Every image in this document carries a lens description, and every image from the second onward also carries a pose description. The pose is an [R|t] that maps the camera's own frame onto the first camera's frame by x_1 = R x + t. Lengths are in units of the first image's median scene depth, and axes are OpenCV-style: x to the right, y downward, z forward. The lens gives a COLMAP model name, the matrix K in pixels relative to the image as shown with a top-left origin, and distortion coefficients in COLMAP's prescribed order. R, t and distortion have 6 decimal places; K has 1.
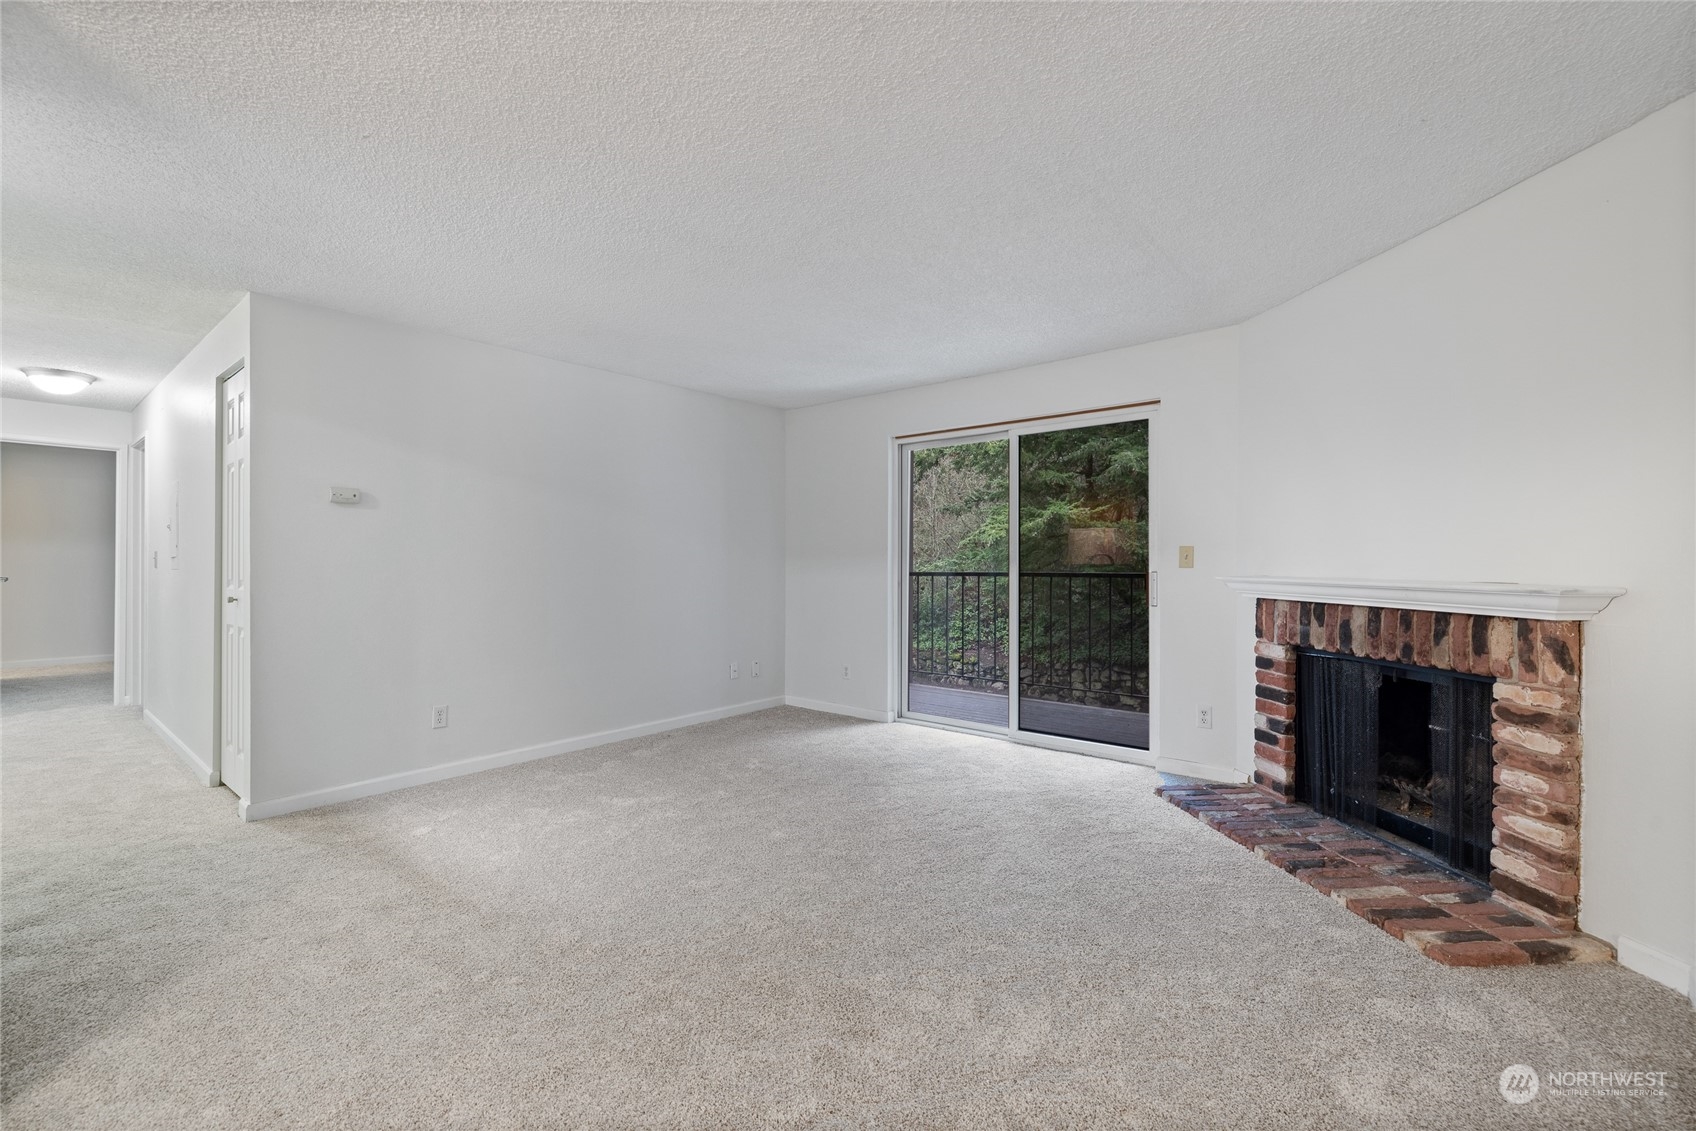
lens RADIAL K [[708.6, 0, 842.9], [0, 708.6, 557.0], [0, 0, 1]] dist [-0.004107, 0.000217]
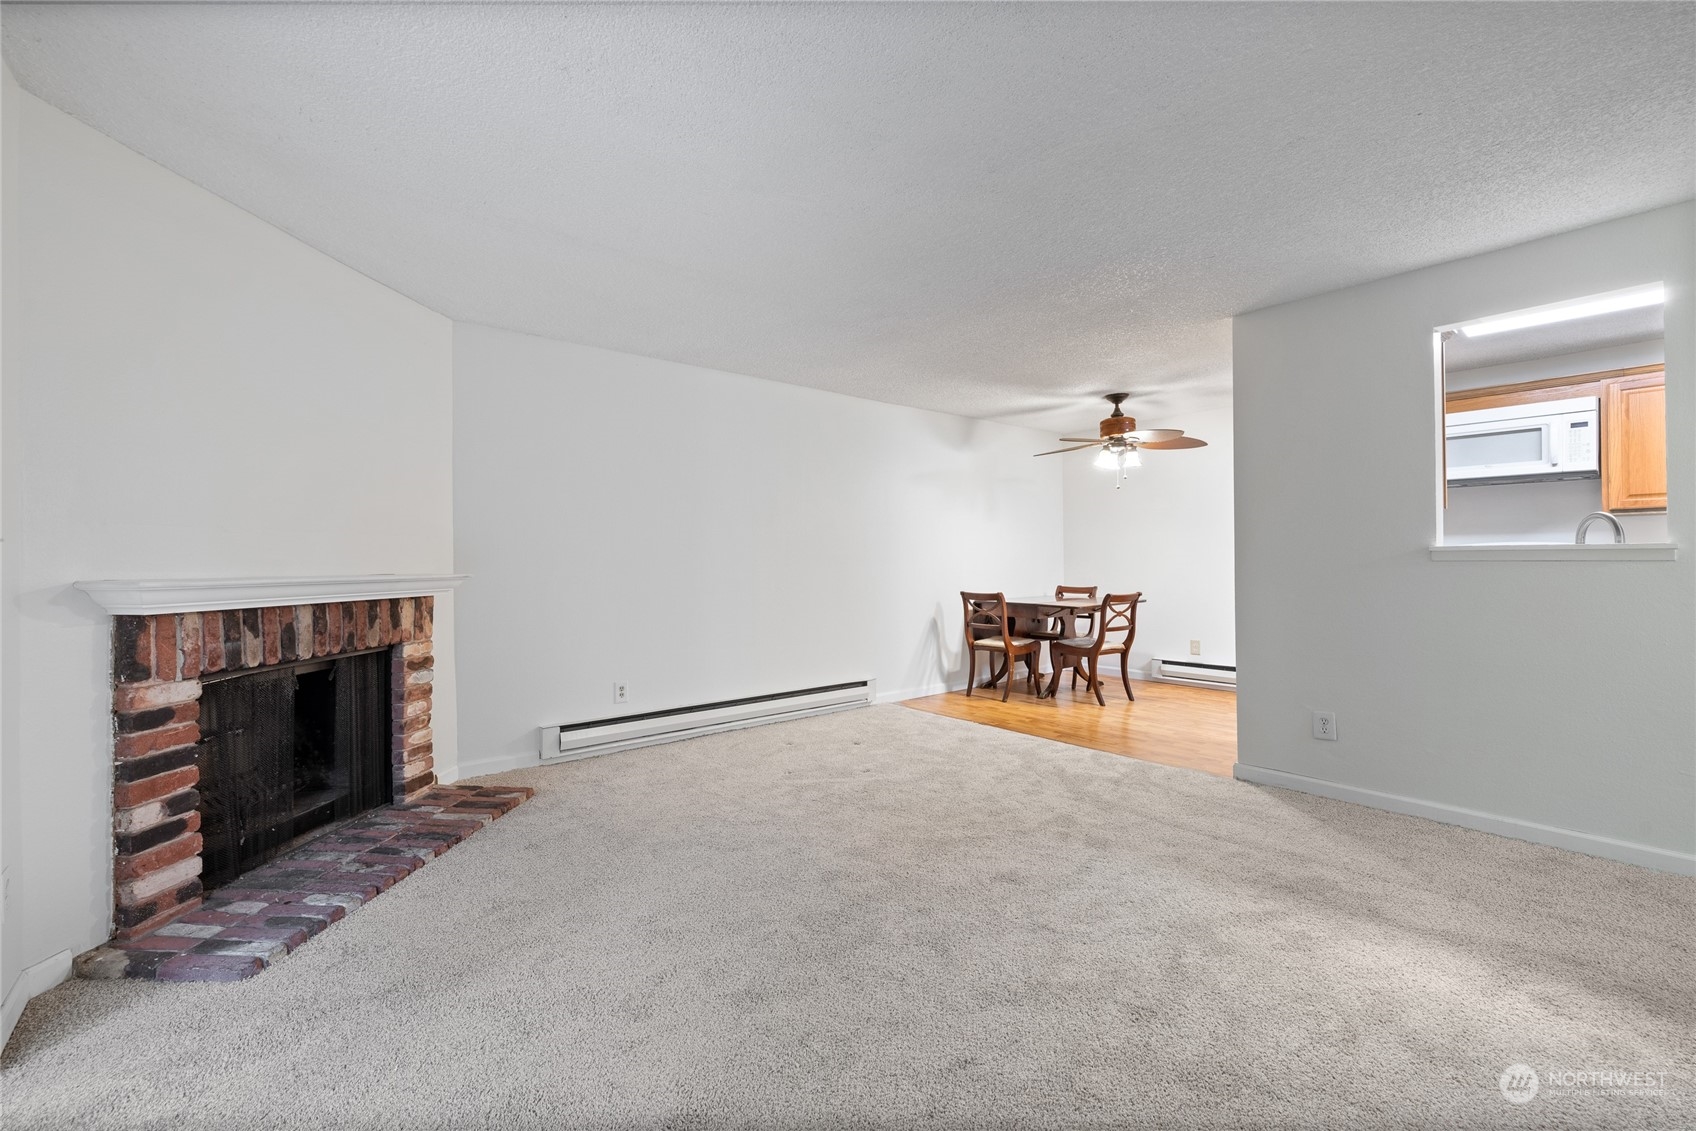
lens RADIAL K [[708.6, 0, 834.9], [0, 708.6, 554.6], [0, 0, 1]] dist [-0.004107, 0.000217]
pose [[-0.981113, 0.007909, 0.193272, -0.139118], [0.004610, 0.999836, -0.017514, 0.022194], [-0.193378, -0.016292, -0.980989, 1.785965]]
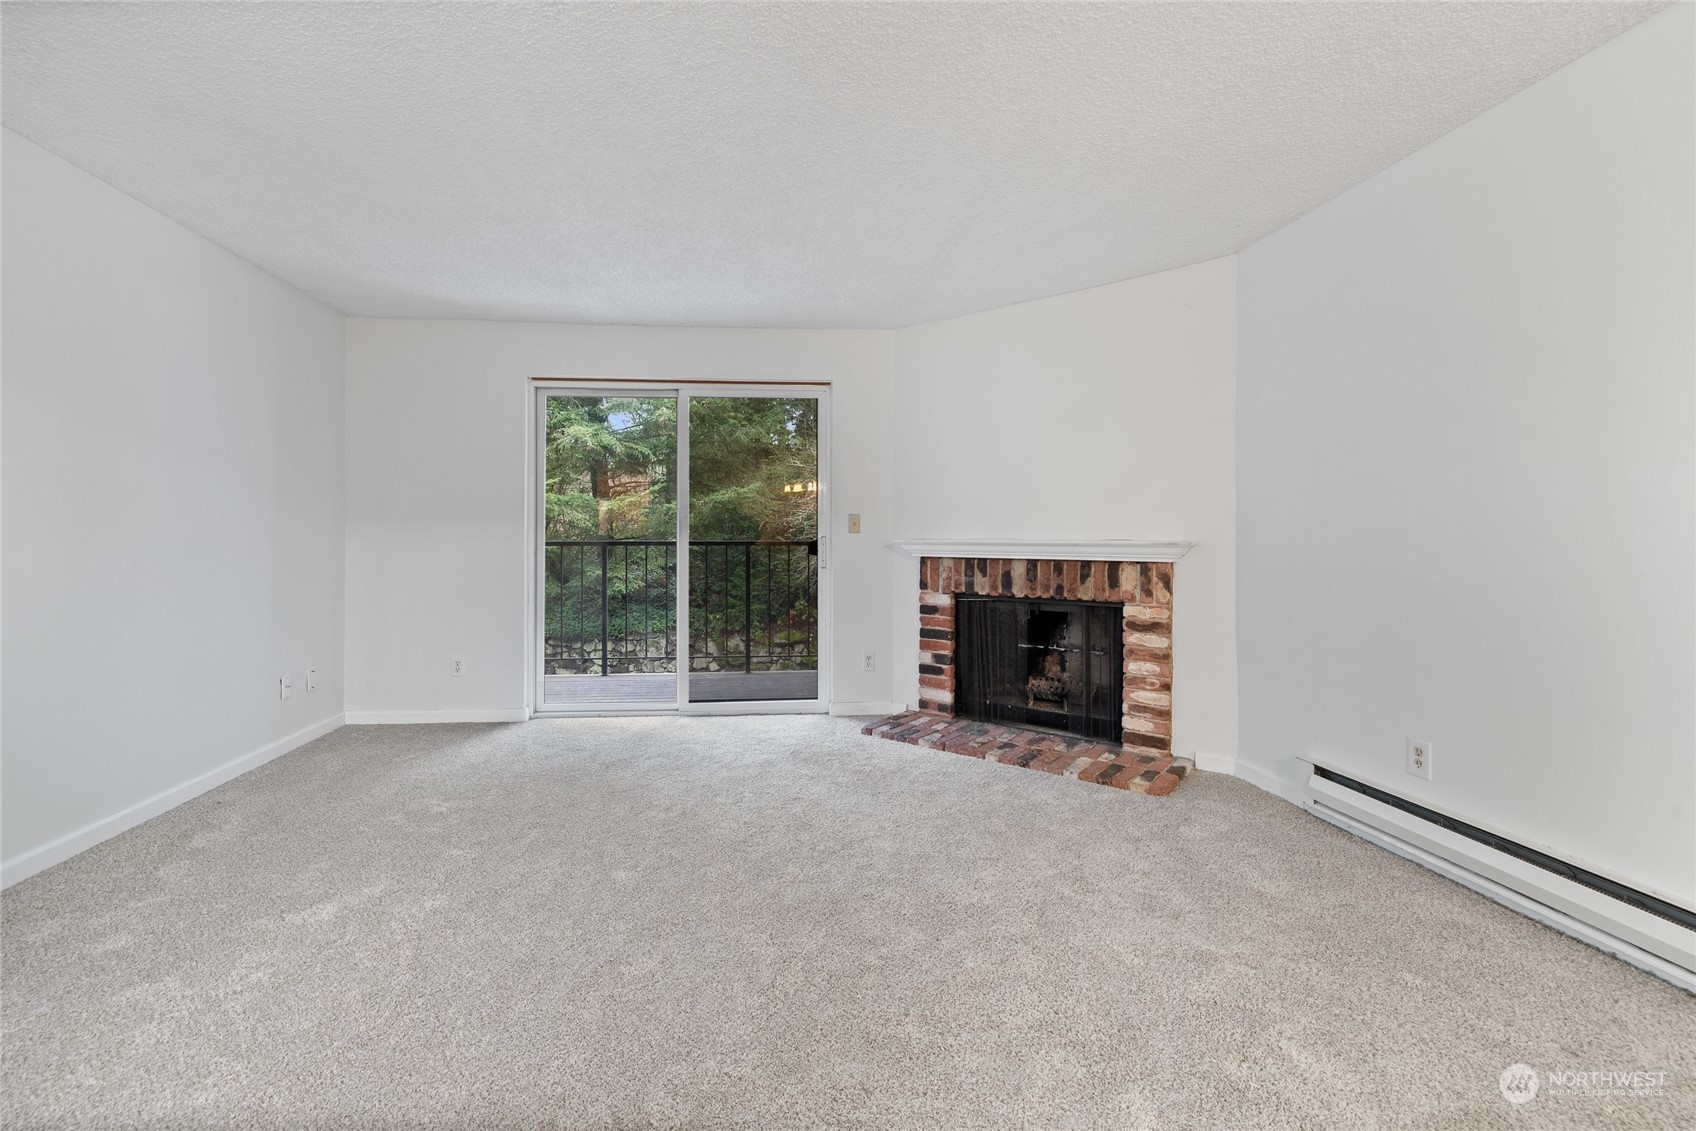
lens RADIAL K [[708.6, 0, 800.8], [0, 708.6, 530.8], [0, 0, 1]] dist [-0.004107, 0.000217]
pose [[0.714906, 0.007056, 0.699185, -0.507632], [-0.005580, 0.999975, -0.004386, 0.023149], [-0.699198, -0.000766, 0.714928, 0.328879]]
